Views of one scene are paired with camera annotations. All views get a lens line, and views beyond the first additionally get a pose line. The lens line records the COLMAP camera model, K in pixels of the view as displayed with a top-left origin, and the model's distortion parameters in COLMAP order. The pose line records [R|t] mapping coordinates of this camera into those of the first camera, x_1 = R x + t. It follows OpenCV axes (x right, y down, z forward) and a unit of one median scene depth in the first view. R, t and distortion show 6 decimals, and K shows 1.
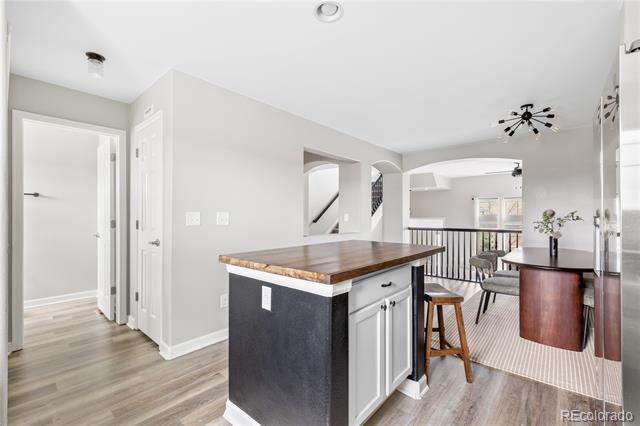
lens RADIAL K [[276.0, 0, 320.0], [0, 276.0, 213.0], [0, 0, 1]] dist [0.000735, 0.000015]
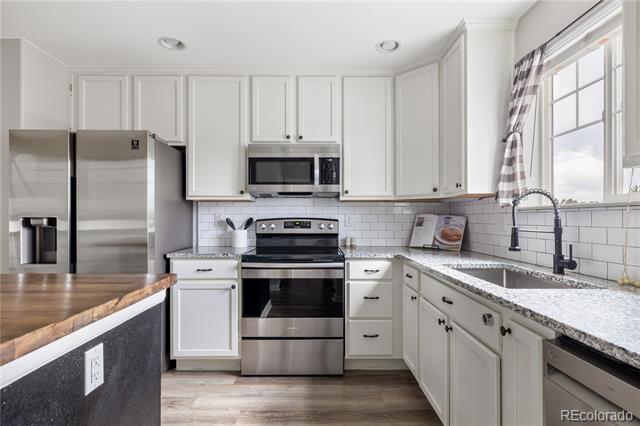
lens RADIAL K [[359.6, 0, 320.0], [0, 359.6, 213.0], [0, 0, 1]] dist [-0.000075, -0.000075]
pose [[-0.656884, 0.010476, 0.753918, -1.047099], [-0.007158, 0.999772, -0.020130, 0.018294], [-0.753957, -0.018620, -0.656660, 1.174150]]
